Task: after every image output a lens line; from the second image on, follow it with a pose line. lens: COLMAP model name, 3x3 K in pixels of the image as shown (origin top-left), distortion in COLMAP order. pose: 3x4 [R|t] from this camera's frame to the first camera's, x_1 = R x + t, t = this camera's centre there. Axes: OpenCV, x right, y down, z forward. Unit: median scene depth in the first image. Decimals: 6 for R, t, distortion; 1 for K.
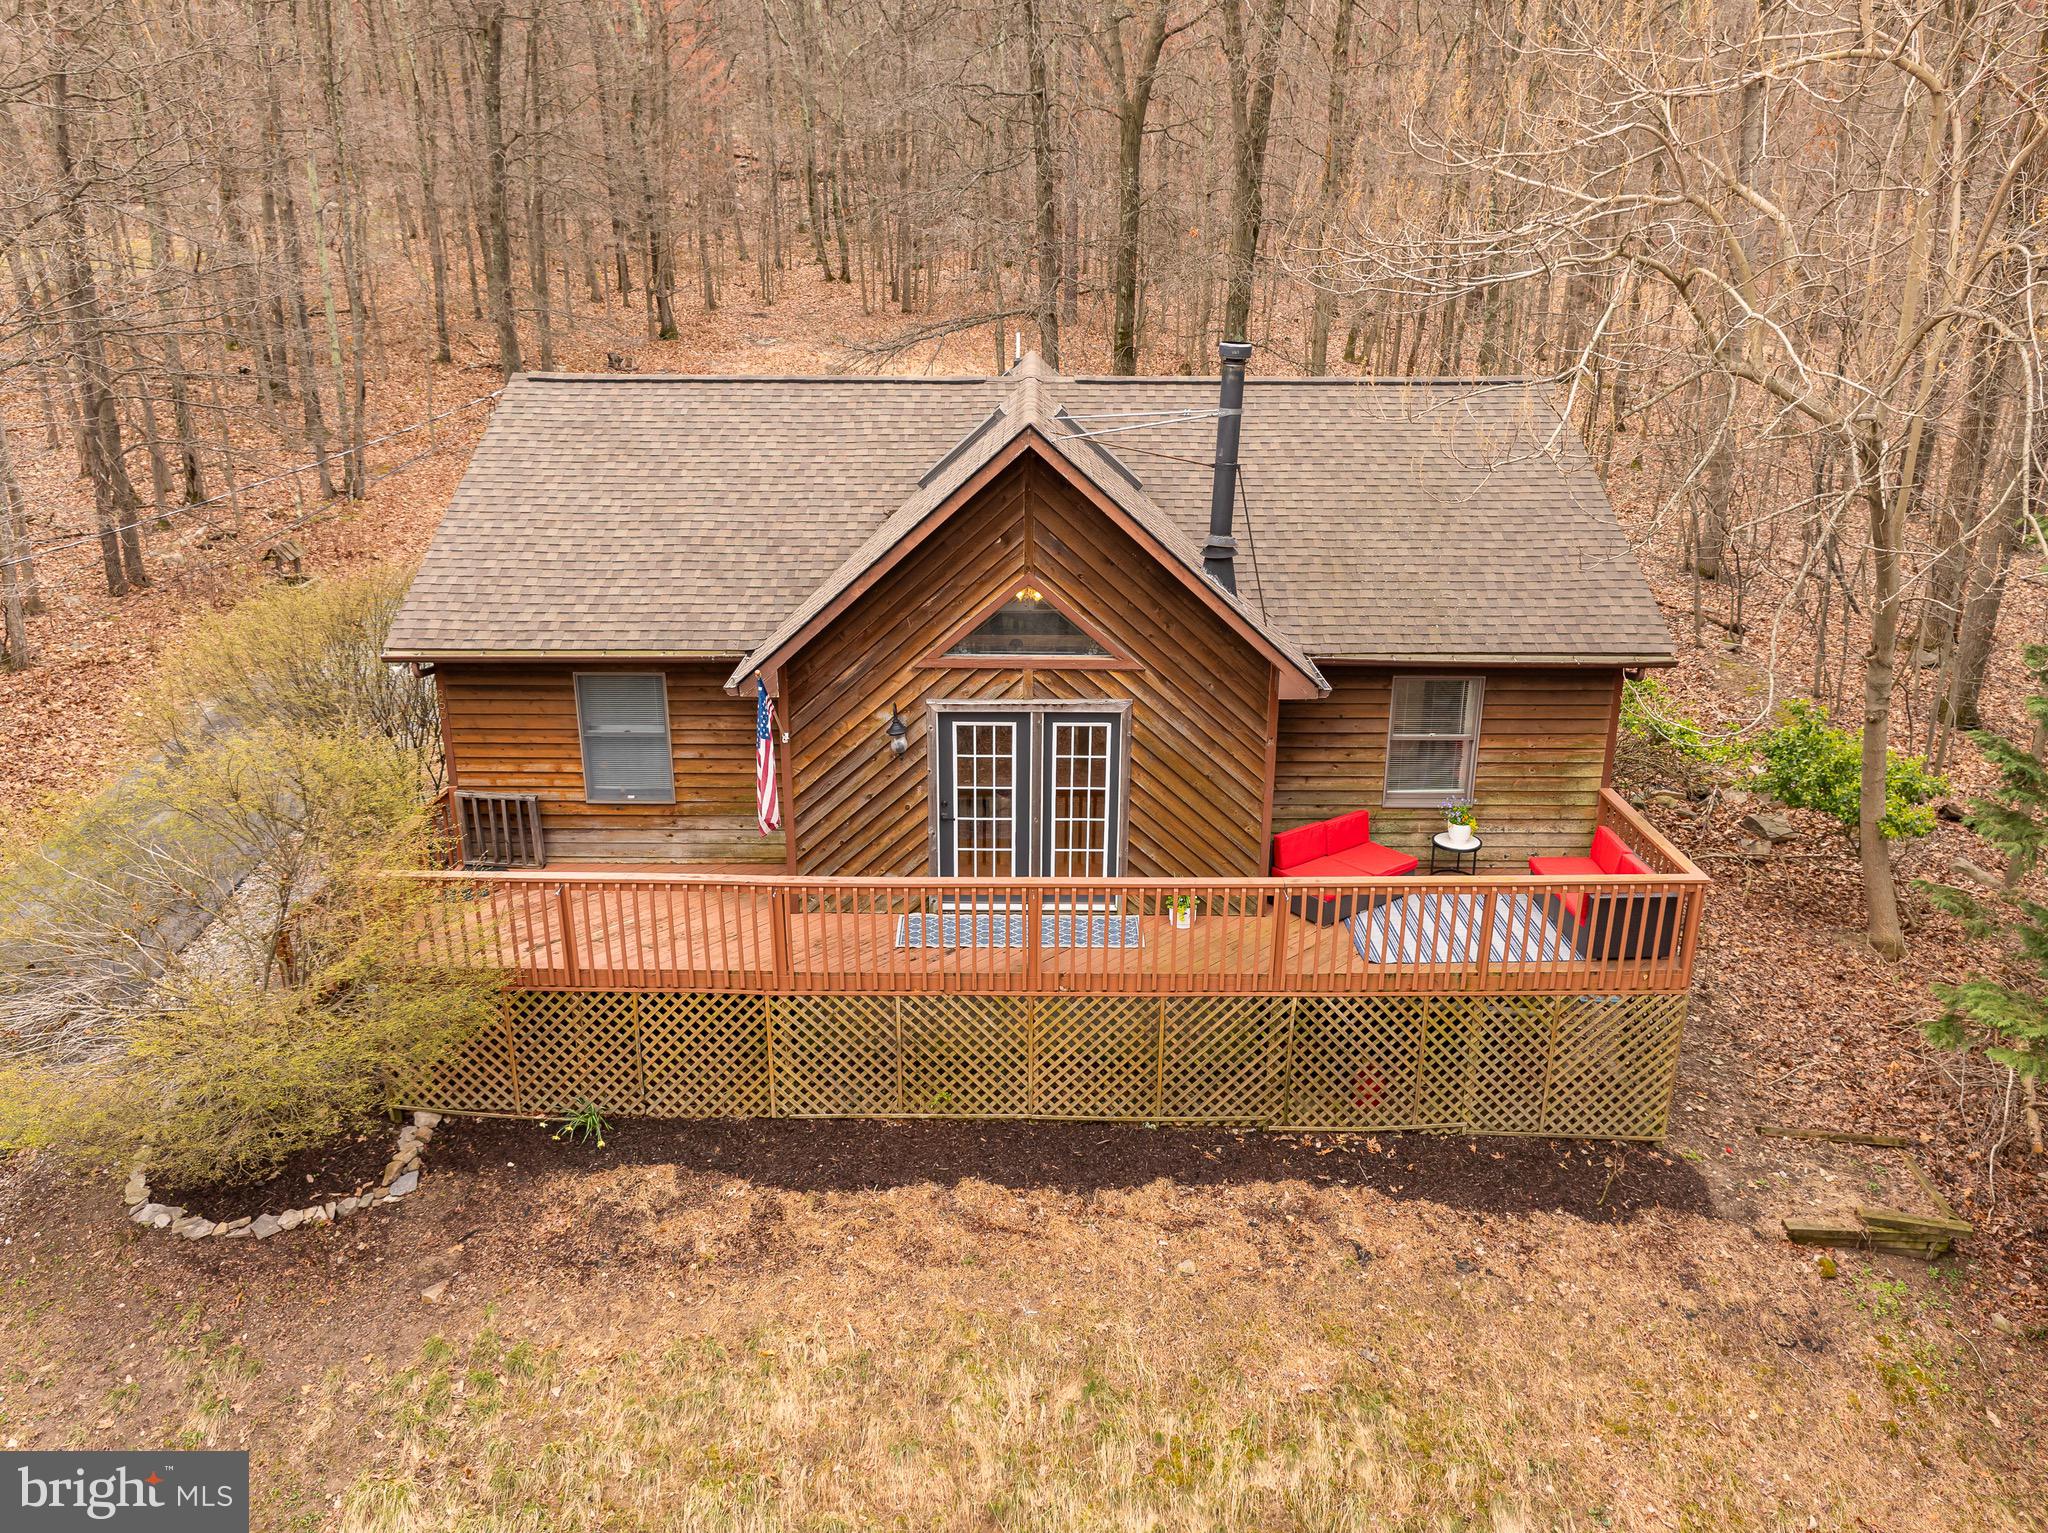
lens RADIAL K [[1433.5, 0, 1021.8], [0, 1433.5, 760.1], [0, 0, 1]] dist [-0.015781, -0.002401]
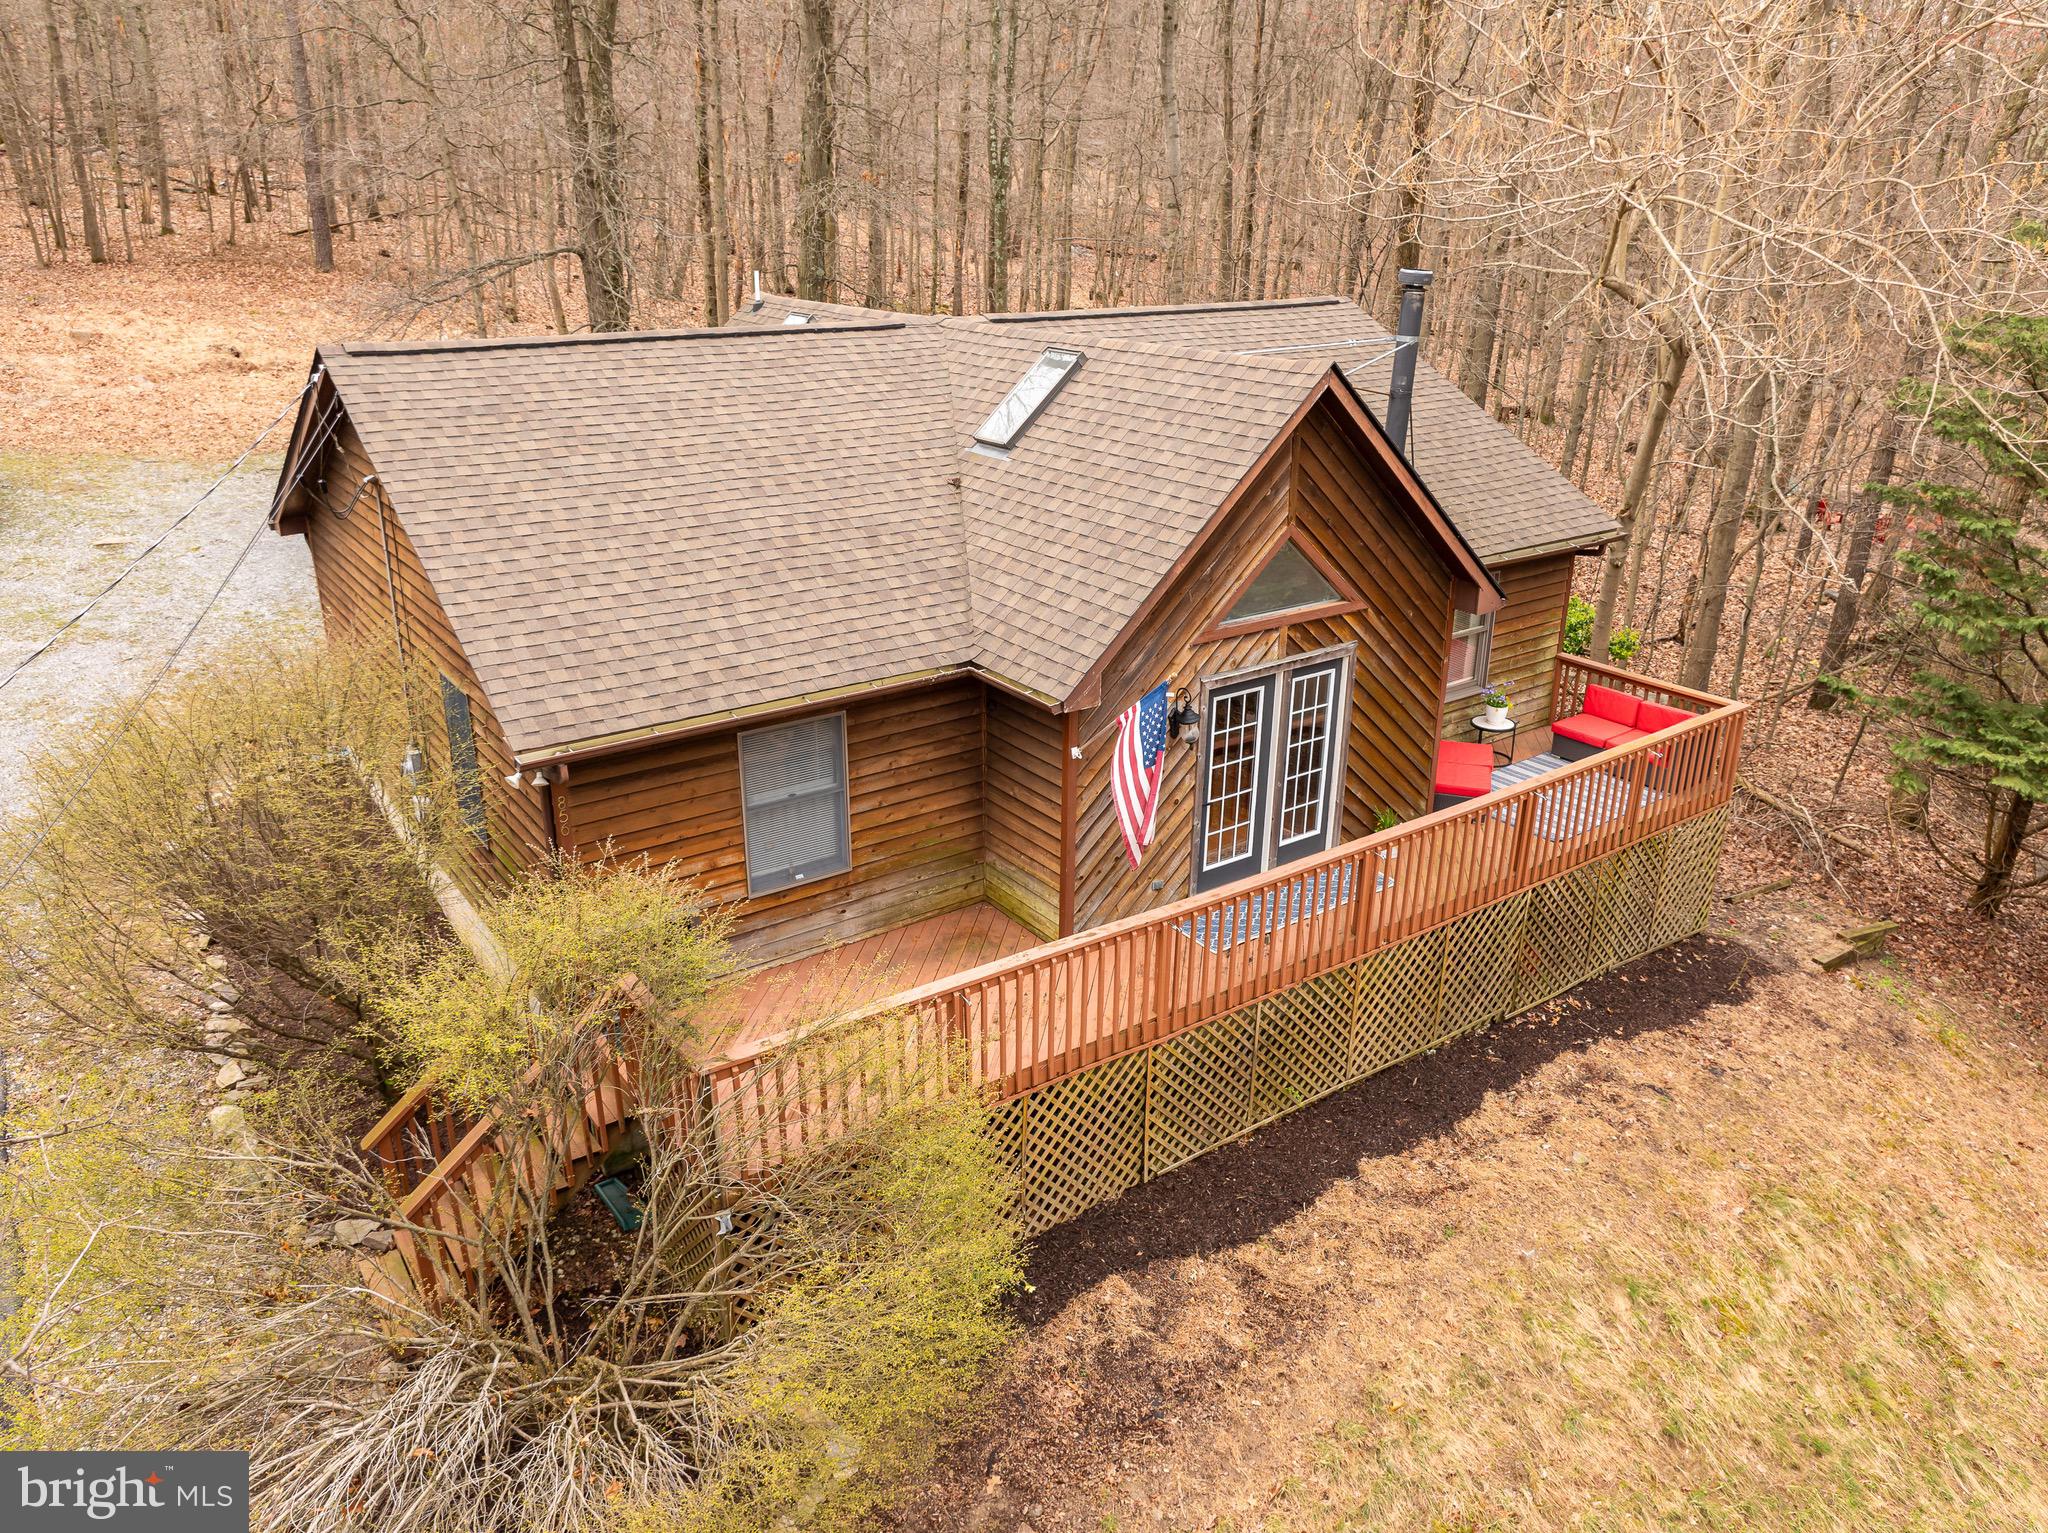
lens RADIAL K [[1433.5, 0, 1021.8], [0, 1433.5, 760.1], [0, 0, 1]] dist [-0.015781, -0.002401]
pose [[0.808952, -0.208923, 0.549498, -0.674969], [0.190857, 0.977423, 0.090651, -0.096332], [-0.556031, 0.031543, 0.830563, 0.320401]]
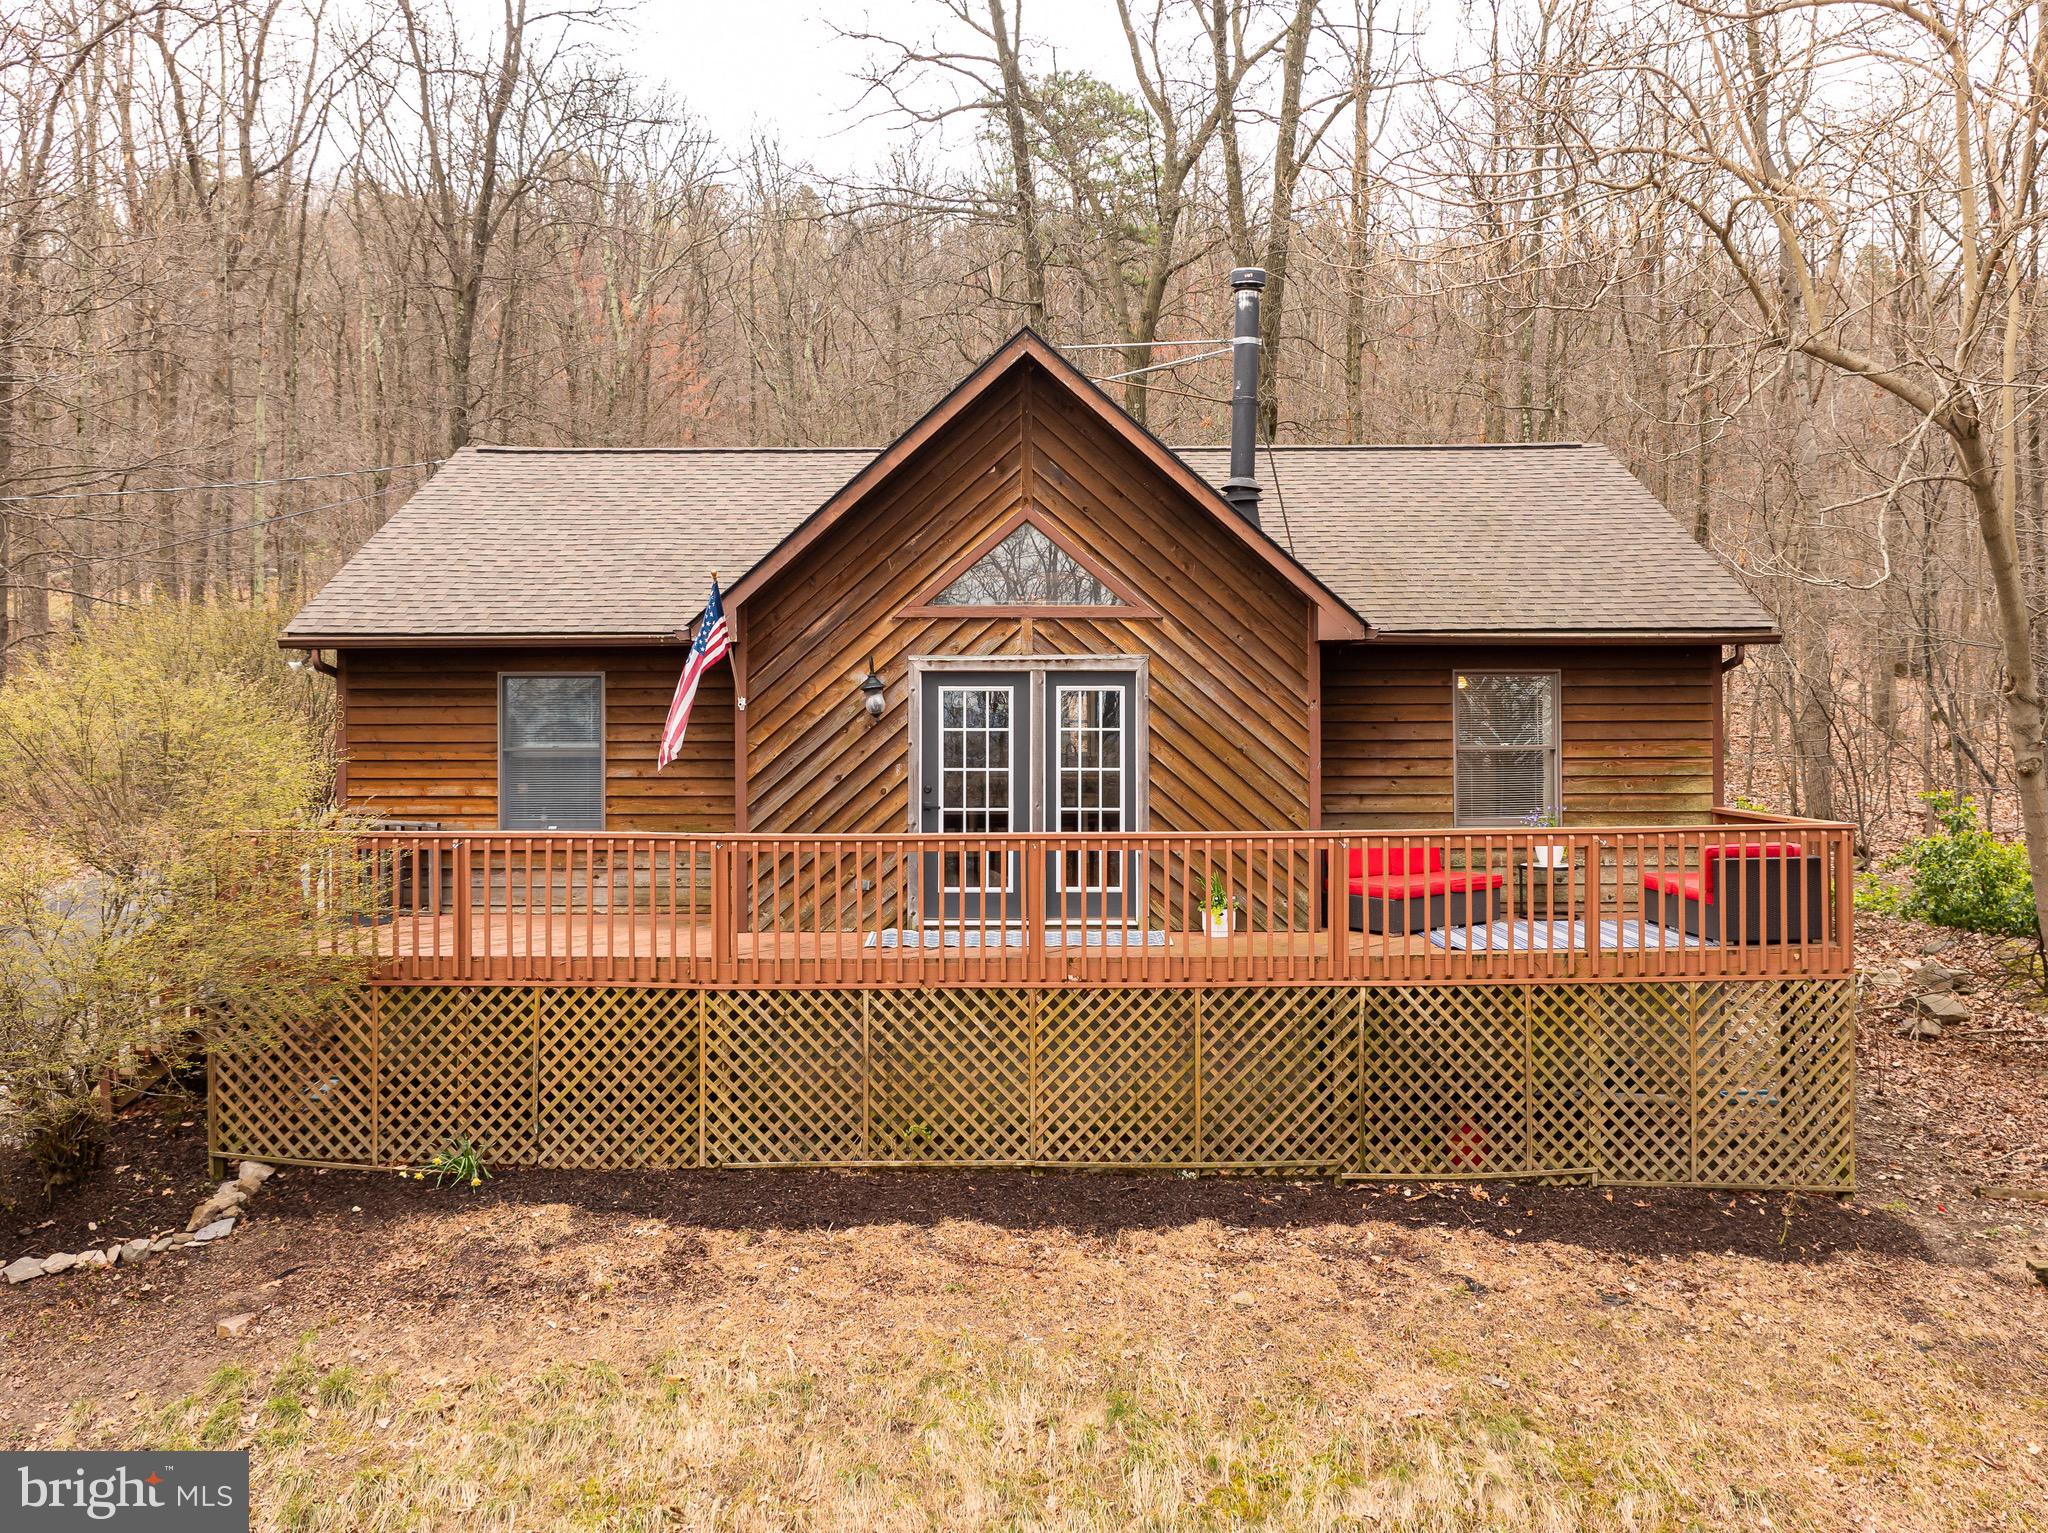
lens RADIAL K [[1669.3, 0, 1020.7], [0, 1669.3, 729.0], [0, 0, 1]] dist [-0.015194, -0.006233]
pose [[0.999986, -0.004969, -0.001532, 0.001924], [0.004206, 0.946184, -0.323601, 0.326775], [0.003058, 0.323590, 0.946192, 0.071803]]
